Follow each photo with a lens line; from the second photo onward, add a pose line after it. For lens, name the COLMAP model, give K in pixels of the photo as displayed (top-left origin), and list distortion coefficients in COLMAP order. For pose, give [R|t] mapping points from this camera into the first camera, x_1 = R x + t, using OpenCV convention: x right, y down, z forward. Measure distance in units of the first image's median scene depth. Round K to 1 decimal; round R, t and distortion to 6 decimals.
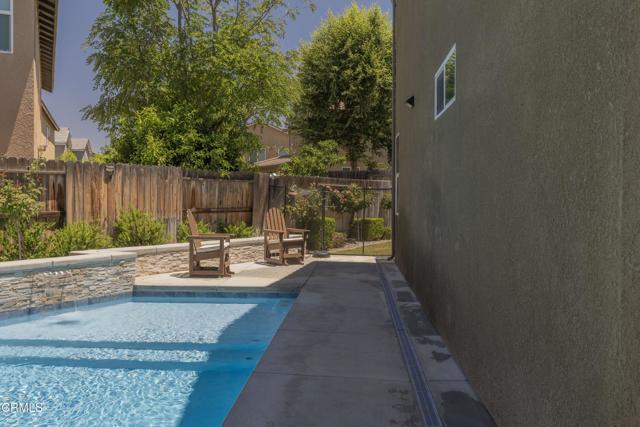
lens RADIAL K [[561.4, 0, 320.6], [0, 561.4, 213.2], [0, 0, 1]] dist [0.005820, 0.001738]
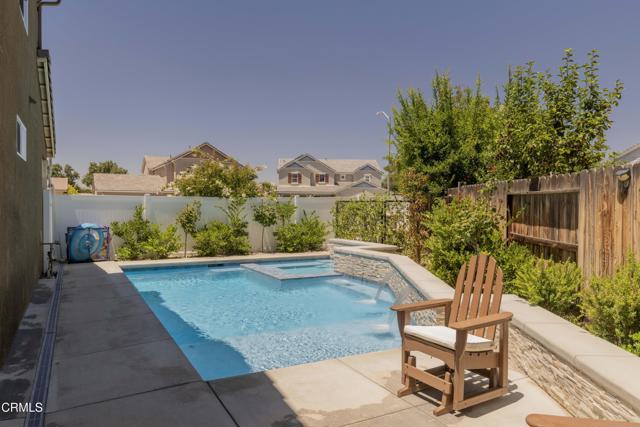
lens RADIAL K [[457.6, 0, 320.9], [0, 457.6, 210.2], [0, 0, 1]] dist [-0.004739, -0.001568]
pose [[-0.844197, -0.001179, -0.536031, 0.084011], [-0.022867, 0.999166, 0.033816, -0.044533], [0.535544, 0.040804, -0.843521, 0.995854]]
